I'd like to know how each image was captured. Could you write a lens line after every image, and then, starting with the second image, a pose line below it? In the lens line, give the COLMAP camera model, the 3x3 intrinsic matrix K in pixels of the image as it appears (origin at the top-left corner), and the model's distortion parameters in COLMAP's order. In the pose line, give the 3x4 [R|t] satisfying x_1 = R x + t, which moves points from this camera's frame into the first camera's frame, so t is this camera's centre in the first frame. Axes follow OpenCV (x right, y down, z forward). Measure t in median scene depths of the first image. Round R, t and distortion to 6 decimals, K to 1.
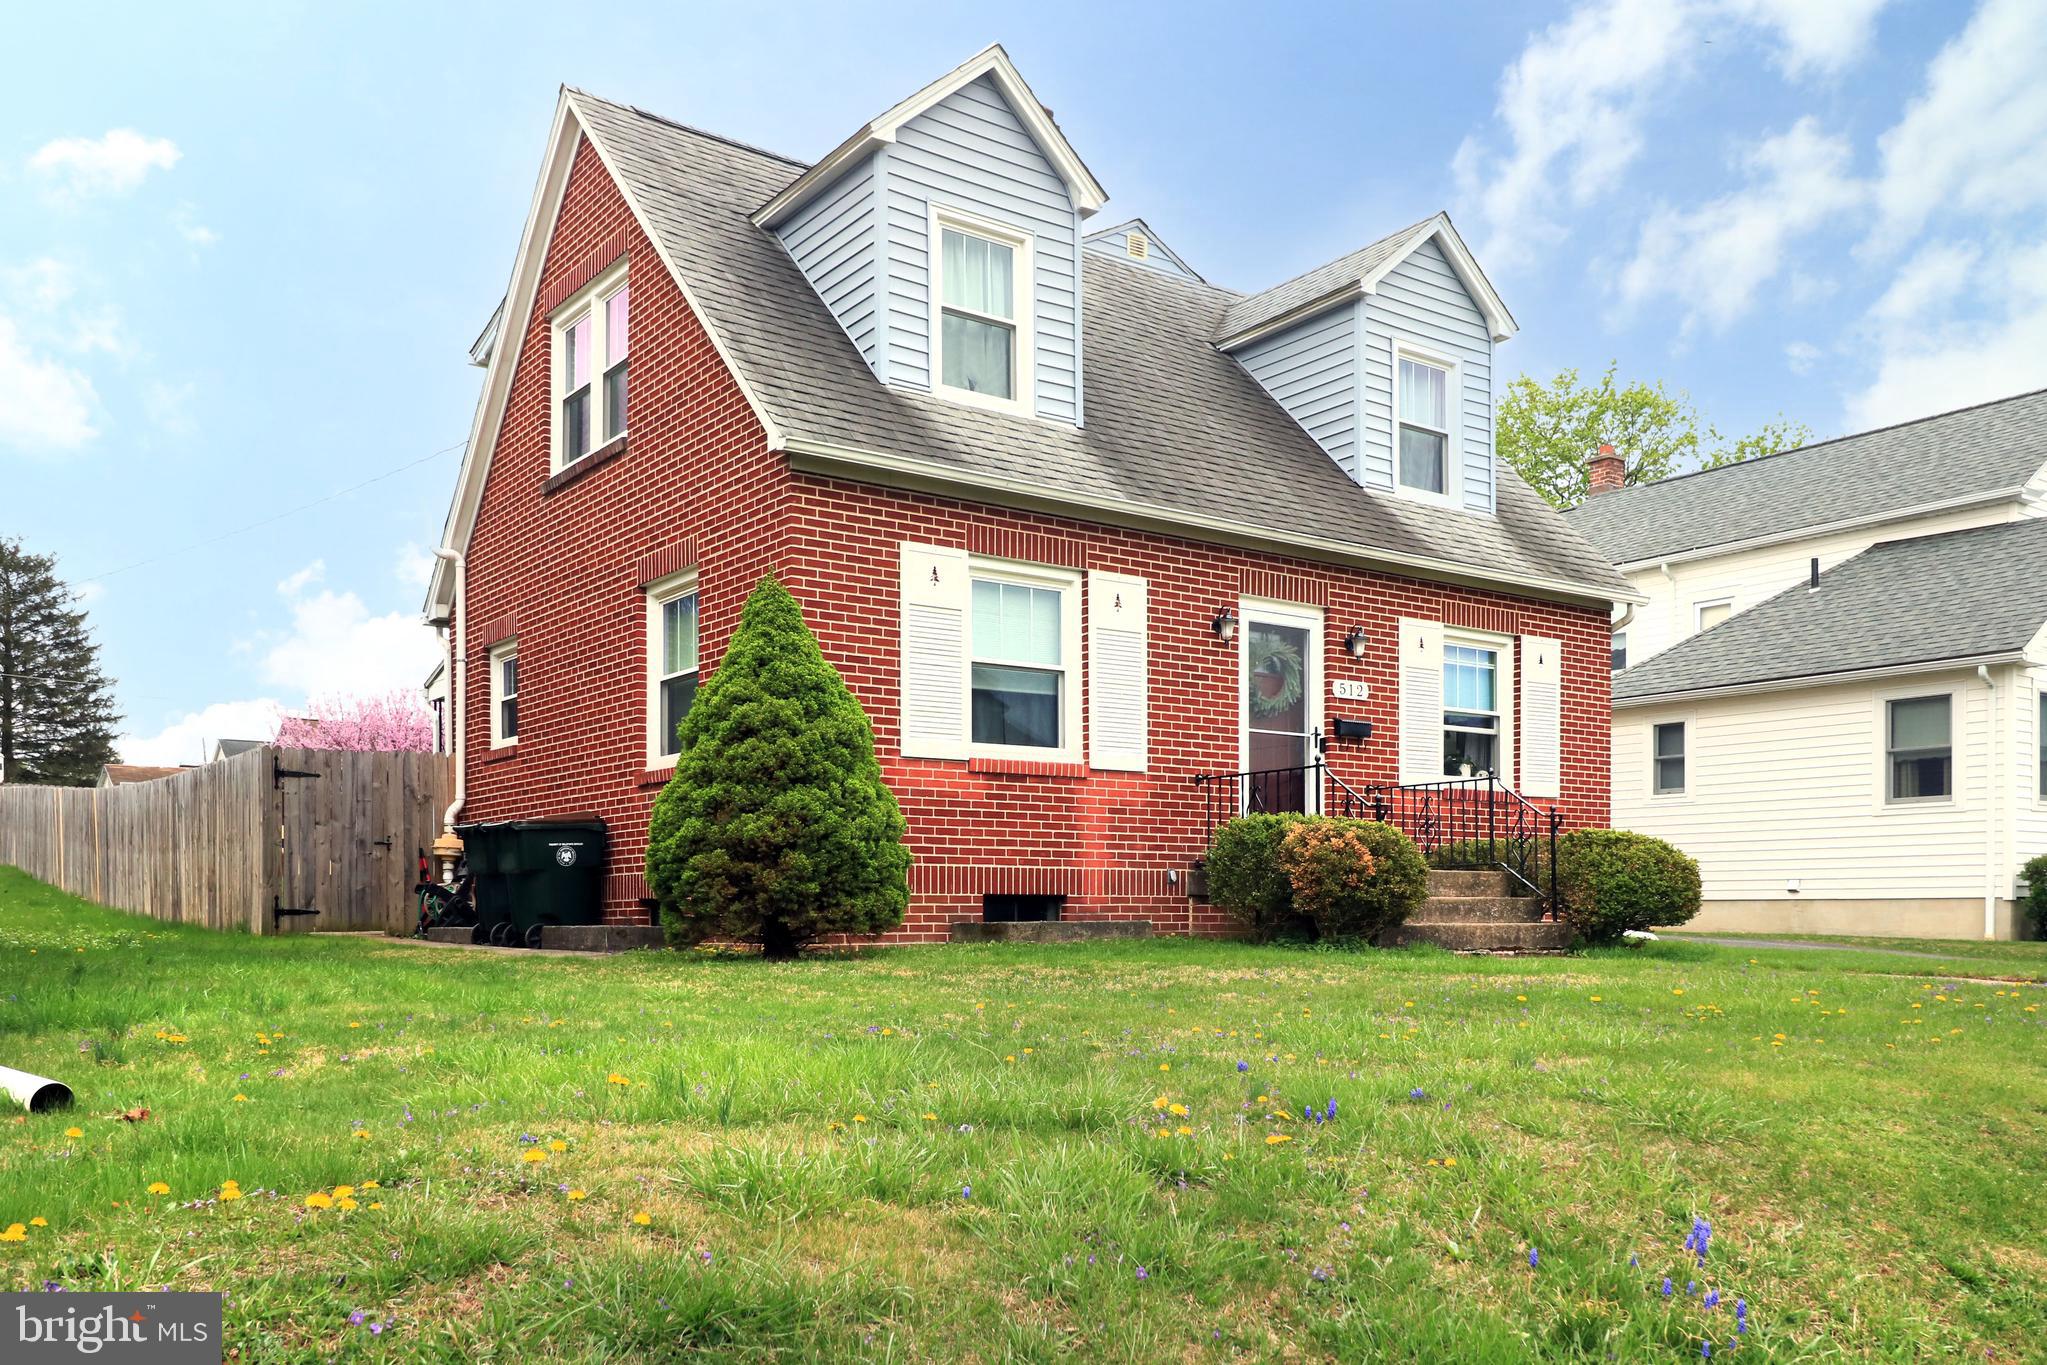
lens RADIAL K [[1032.1, 0, 948.5], [0, 1032.1, 797.4], [0, 0, 1]] dist [0.003870, 0.000595]
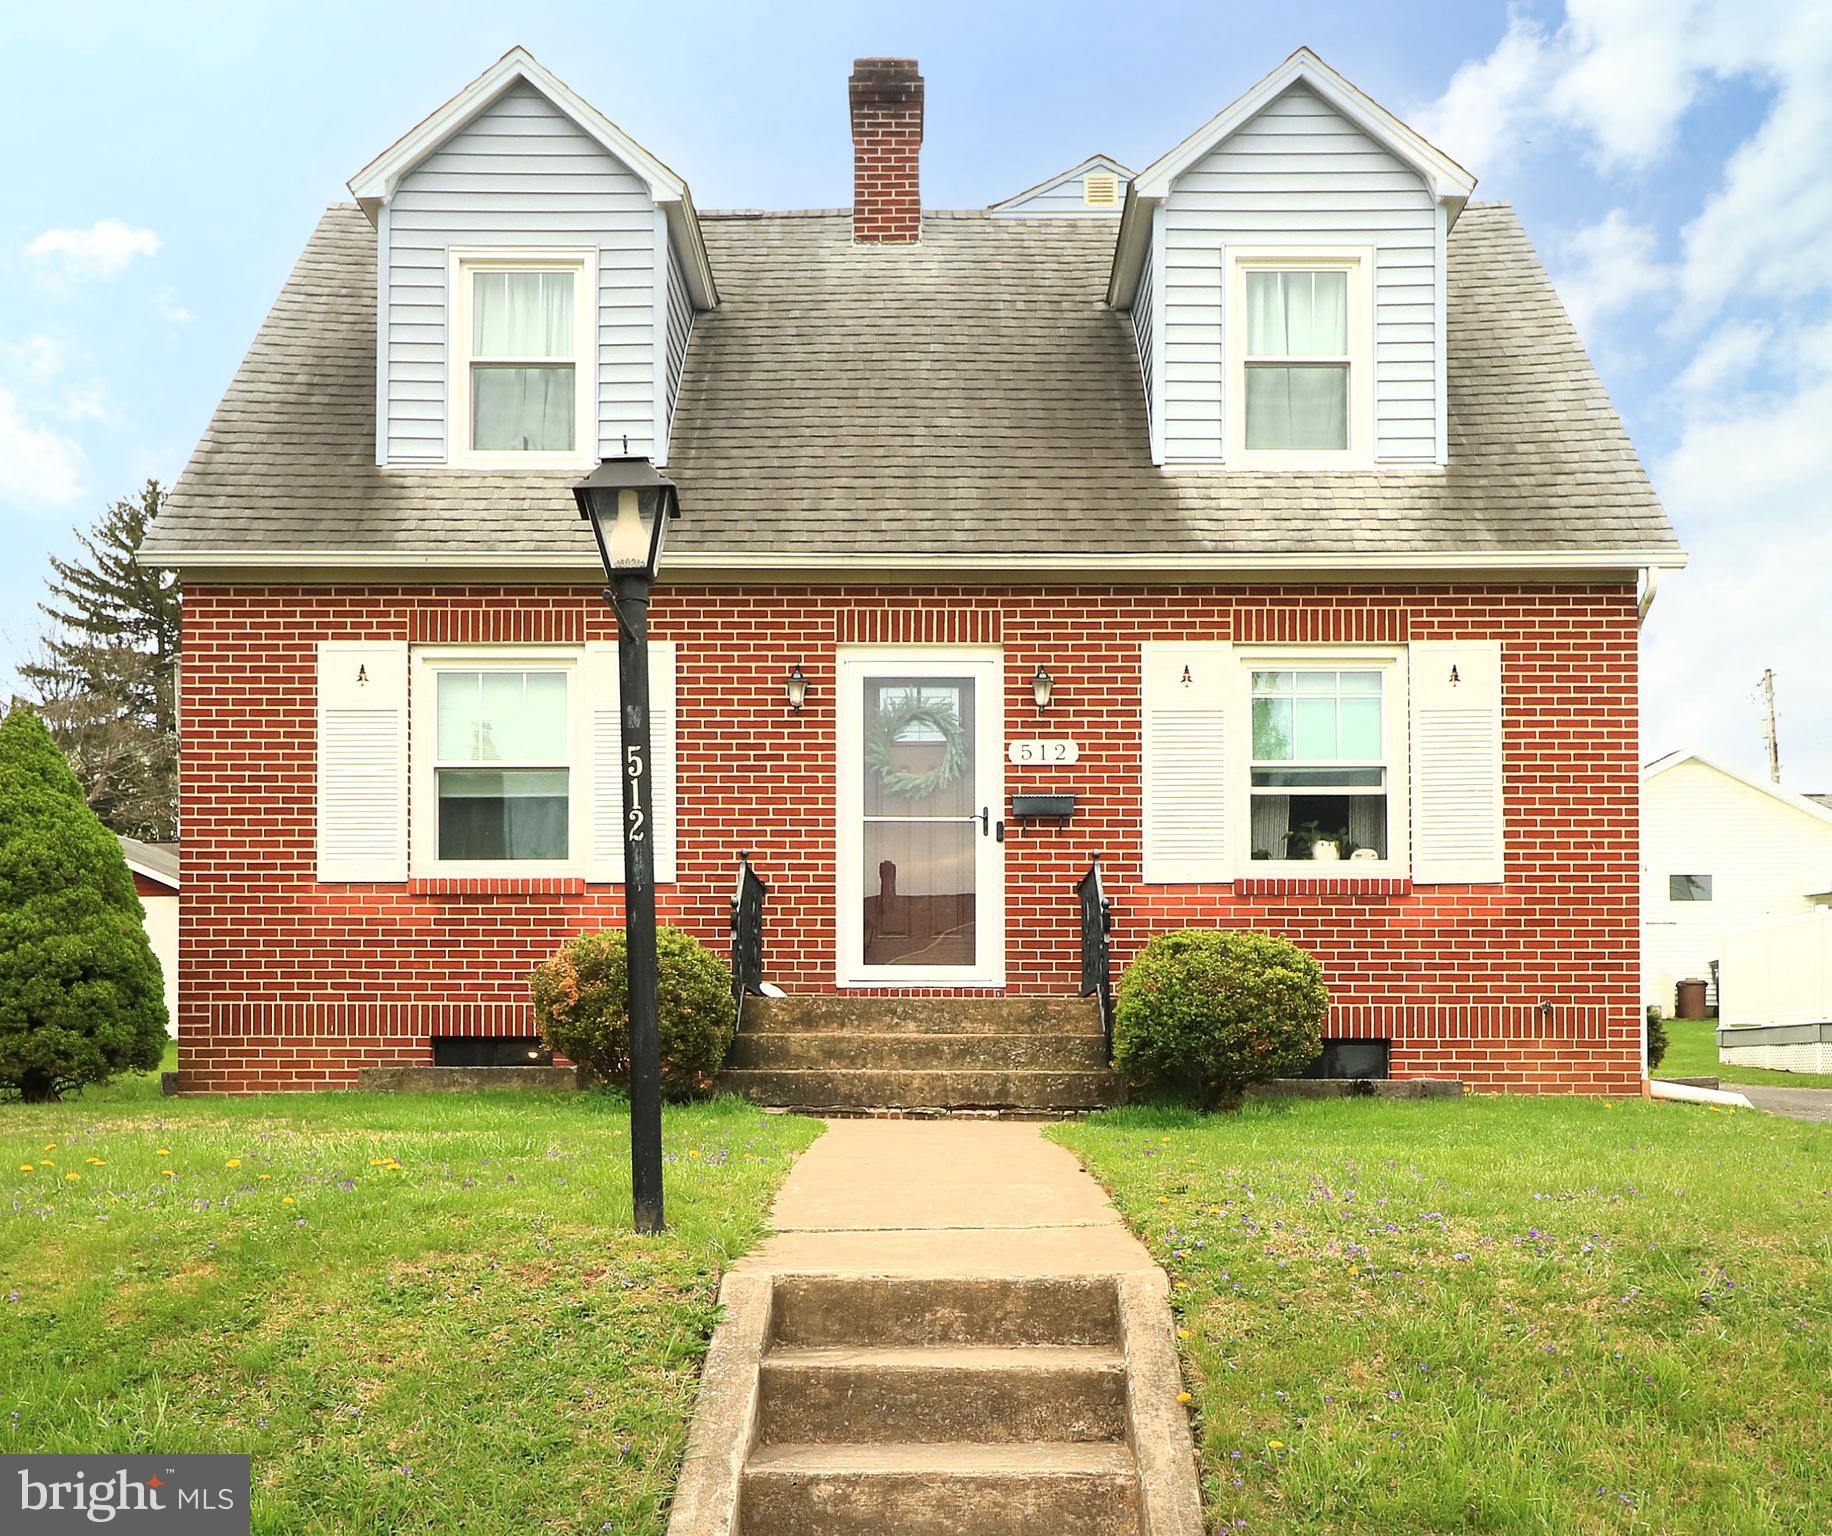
lens RADIAL K [[1091.8, 0, 888.3], [0, 1091.8, 959.2], [0, 0, 1]] dist [0.003685, 0.004892]
pose [[0.918485, -0.036660, -0.393752, 0.592438], [0.044216, 0.998971, 0.010130, 0.029747], [0.392975, -0.026715, 0.919161, 0.244190]]
